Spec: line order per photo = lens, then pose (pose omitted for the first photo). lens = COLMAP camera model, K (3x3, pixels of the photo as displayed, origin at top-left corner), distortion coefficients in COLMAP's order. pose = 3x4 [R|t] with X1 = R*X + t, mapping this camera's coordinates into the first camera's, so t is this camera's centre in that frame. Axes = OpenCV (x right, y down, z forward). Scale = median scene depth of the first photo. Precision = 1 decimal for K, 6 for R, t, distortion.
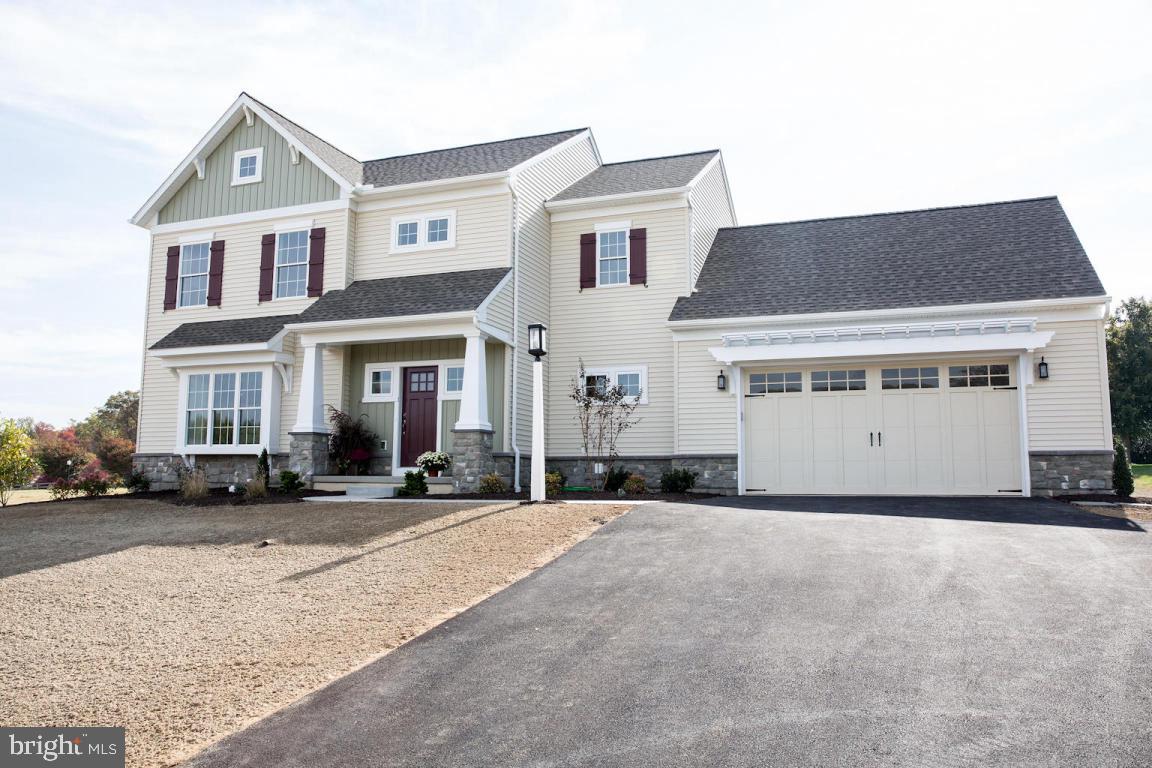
lens RADIAL K [[902.0, 0, 574.7], [0, 902.0, 385.1], [0, 0, 1]] dist [-0.055631, 0.031597]
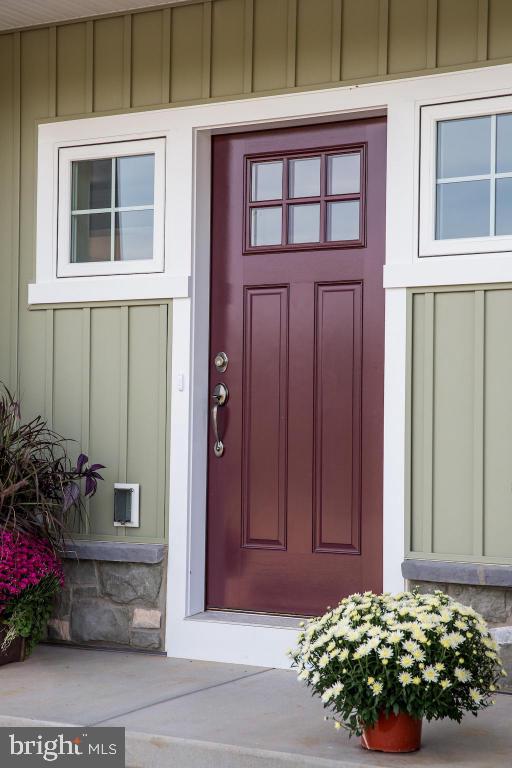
lens RADIAL K [[1487.9, 0, 259.3], [0, 1487.9, 384.9], [0, 0, 1]] dist [0.188059, 0.000000]
pose [[0.985960, -0.003120, -0.166953, -0.122284], [0.016606, 0.996701, 0.079442, 0.011115], [0.166154, -0.081099, 0.982759, 0.660129]]
